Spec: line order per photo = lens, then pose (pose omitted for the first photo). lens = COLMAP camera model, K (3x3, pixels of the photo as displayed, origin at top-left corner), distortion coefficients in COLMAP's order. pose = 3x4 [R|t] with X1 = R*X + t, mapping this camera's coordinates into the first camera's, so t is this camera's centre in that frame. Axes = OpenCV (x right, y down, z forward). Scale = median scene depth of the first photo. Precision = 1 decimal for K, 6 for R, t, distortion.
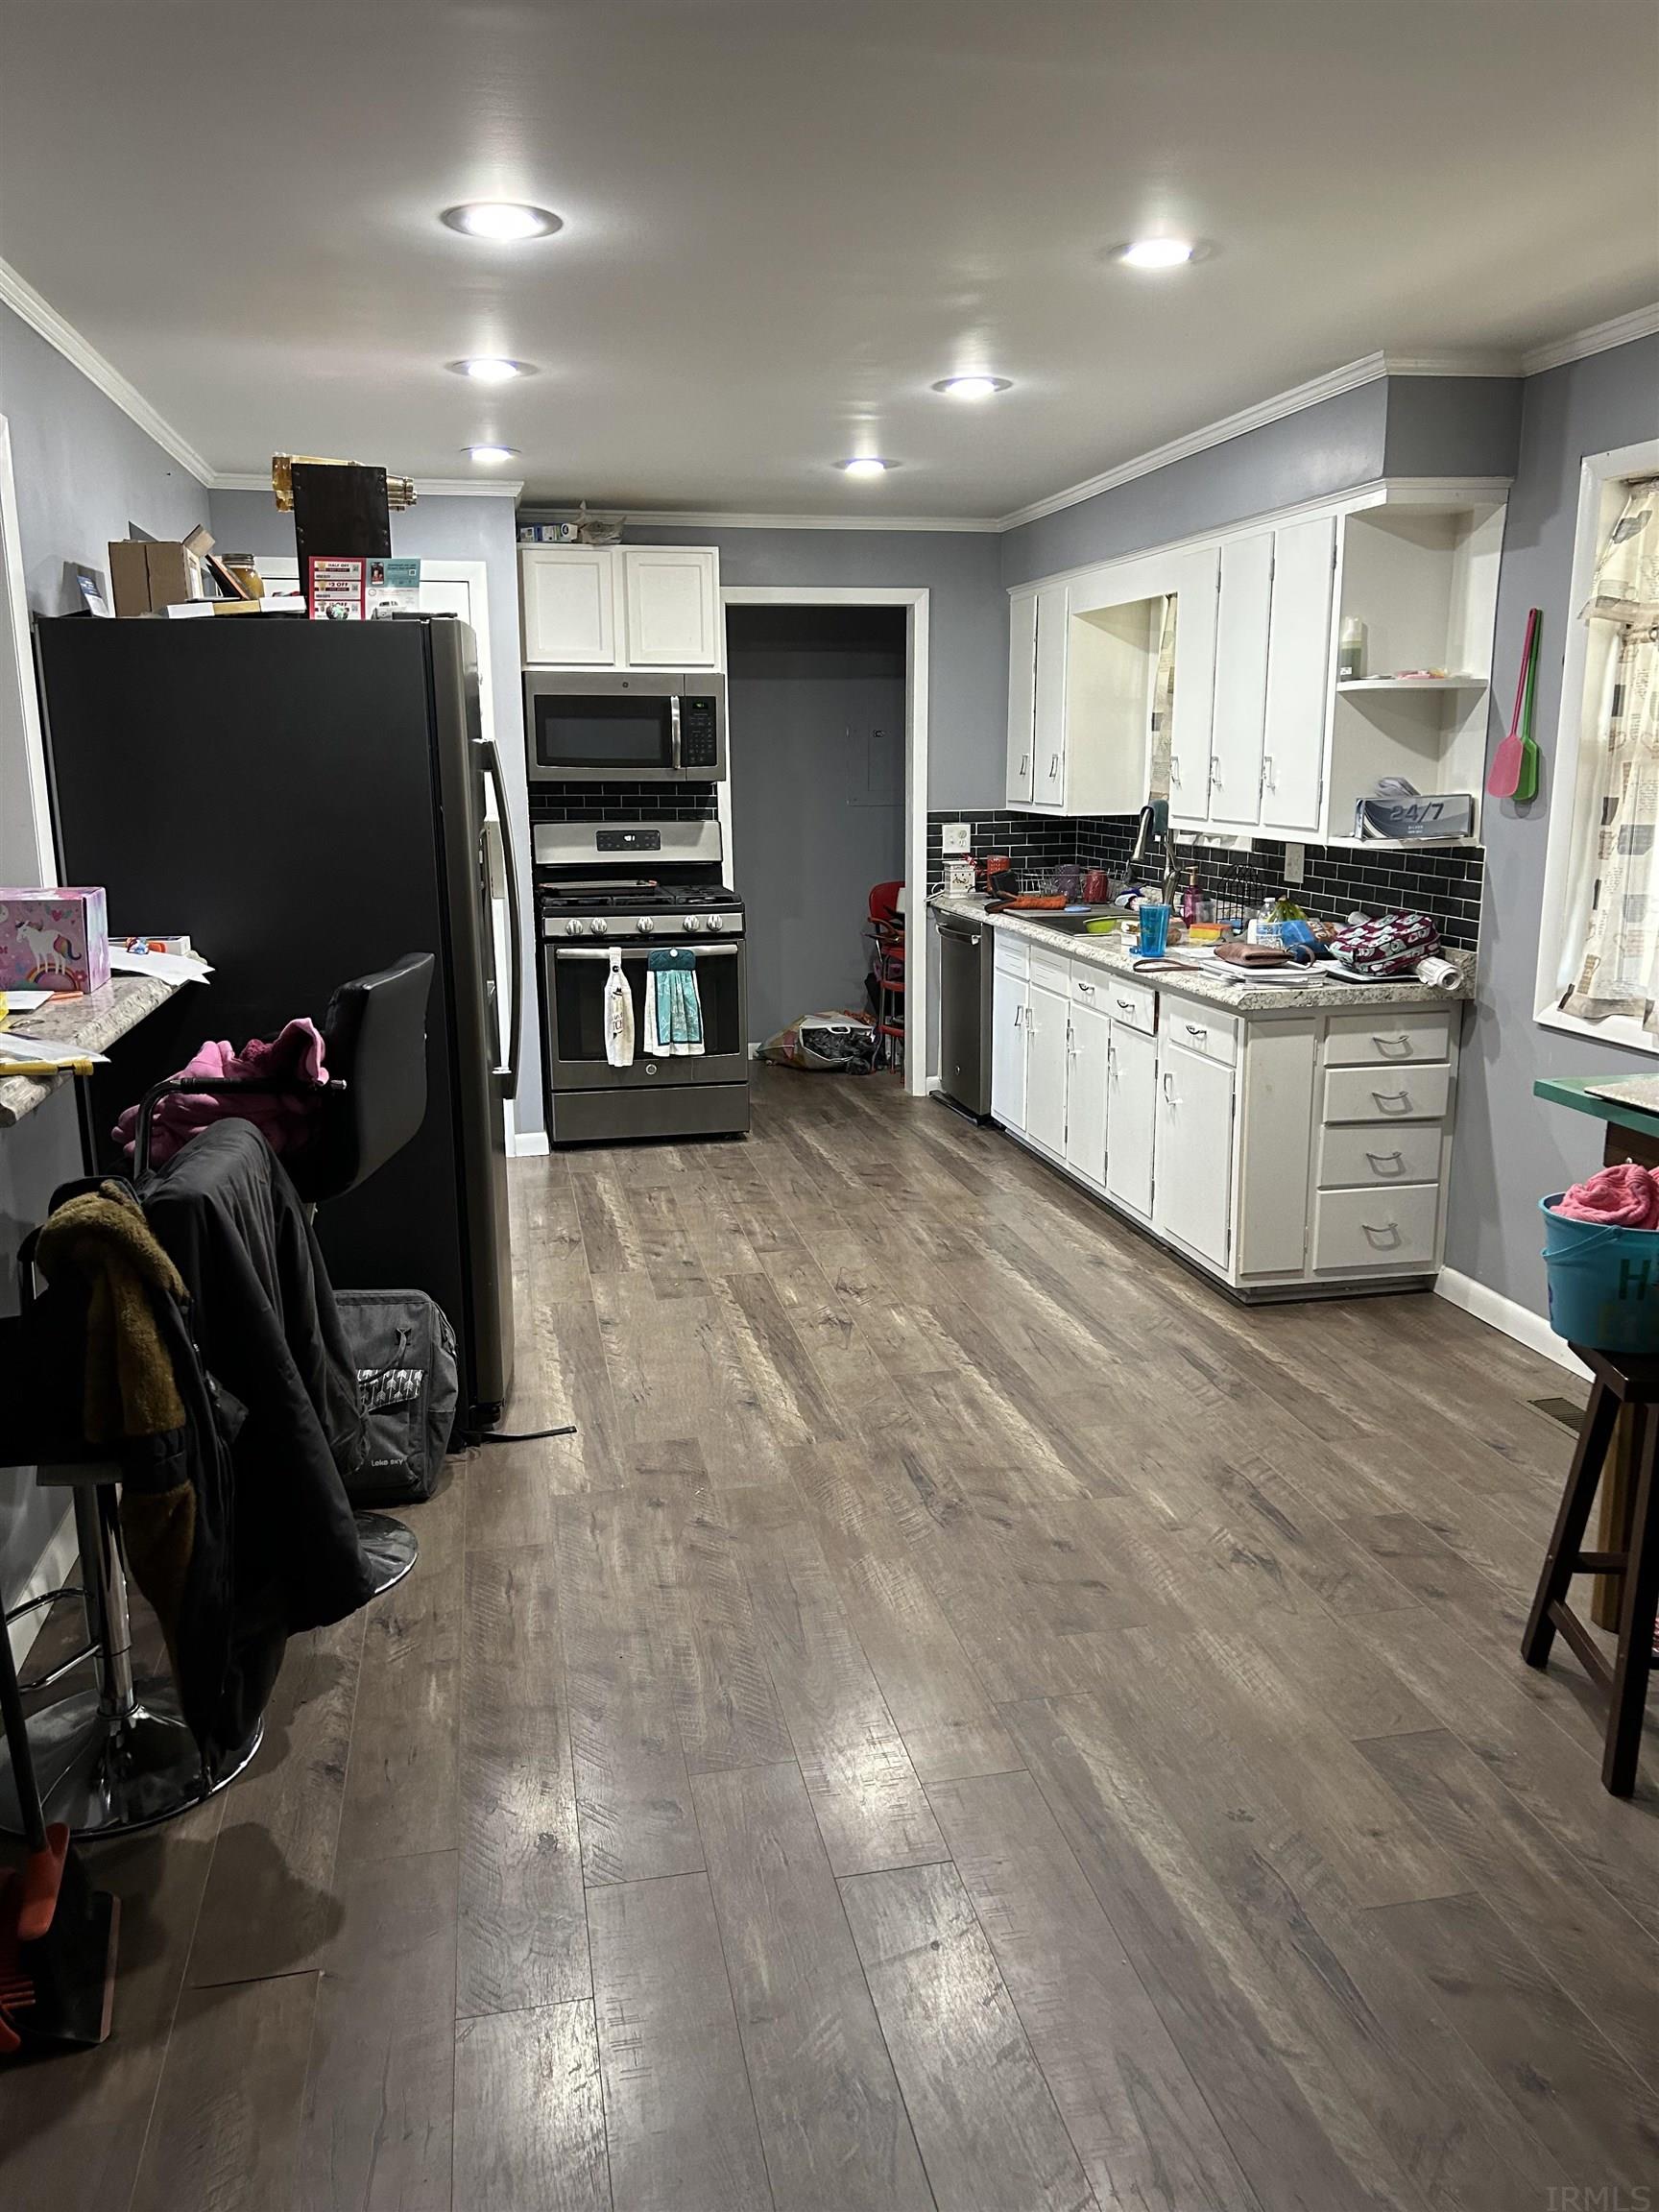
lens RADIAL K [[1652.7, 0, 829.3], [0, 1652.7, 1109.0], [0, 0, 1]] dist [0.047659, -0.058194]
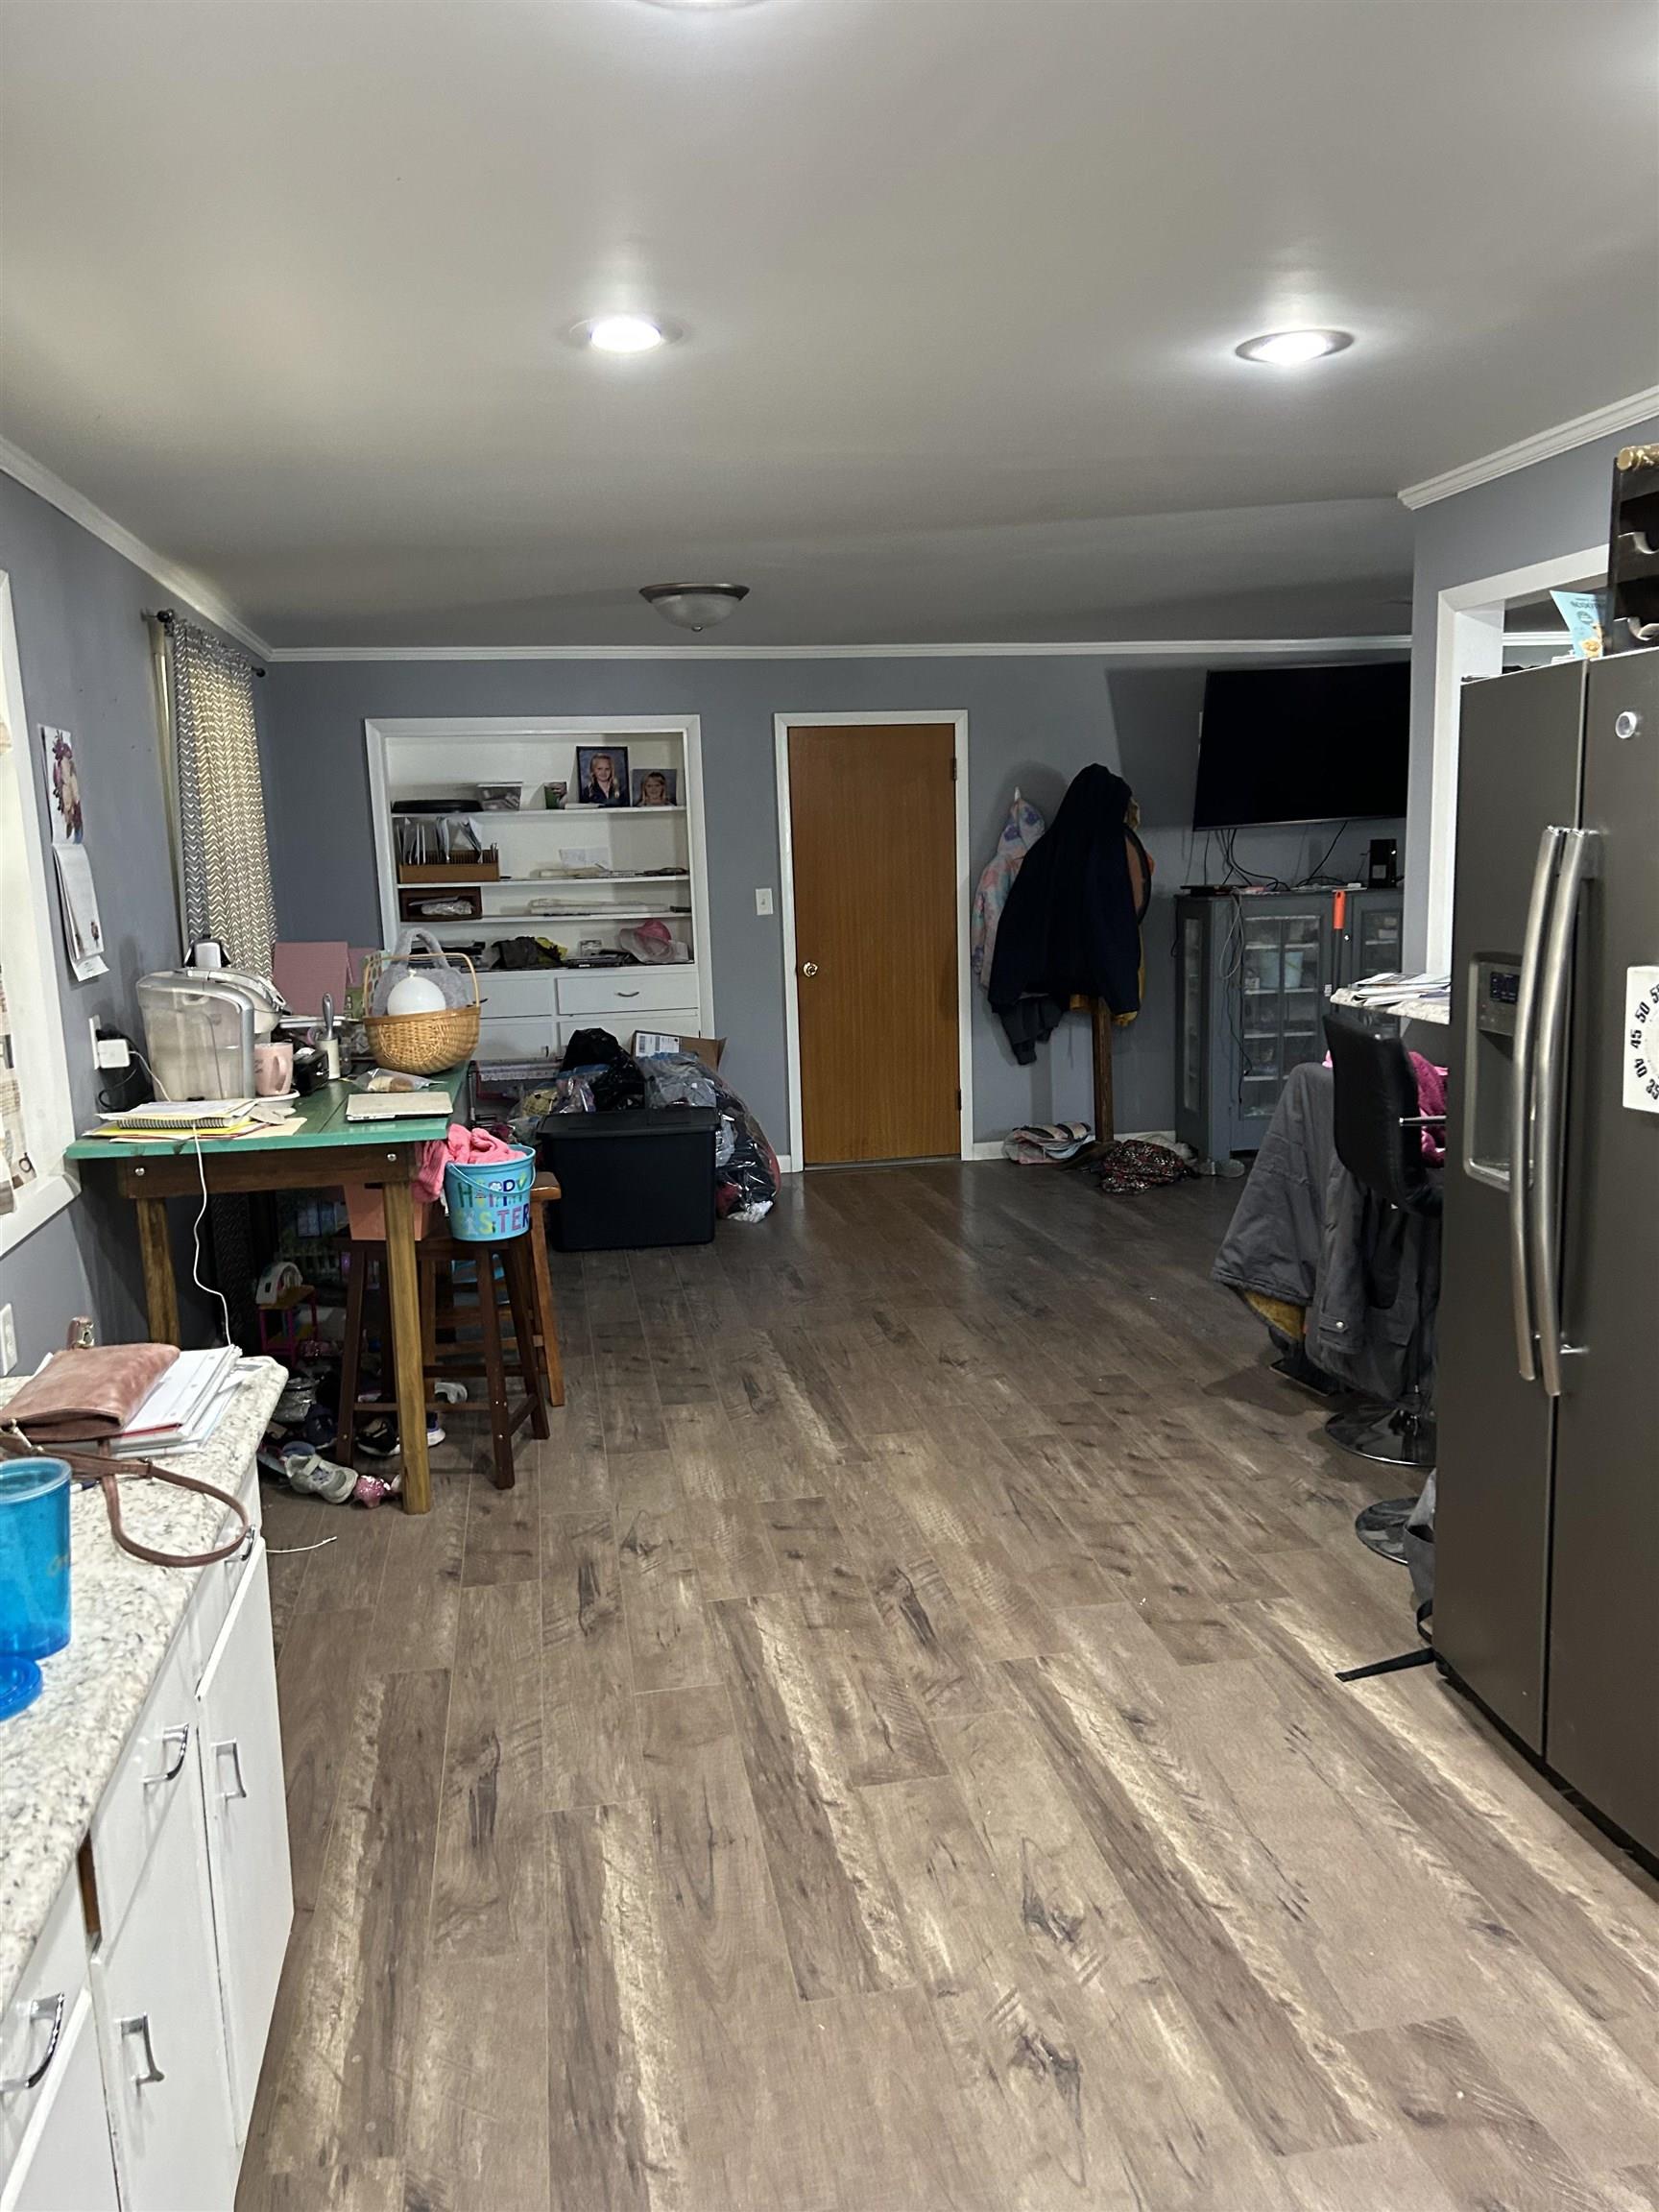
lens RADIAL K [[1652.7, 0, 831.2], [0, 1652.7, 1105.8], [0, 0, 1]] dist [0.047659, -0.058194]
pose [[-0.998838, 0.036978, 0.030895, 0.059414], [0.045733, 0.929453, 0.366094, -0.380364], [-0.015178, 0.367082, -0.930065, 1.681105]]
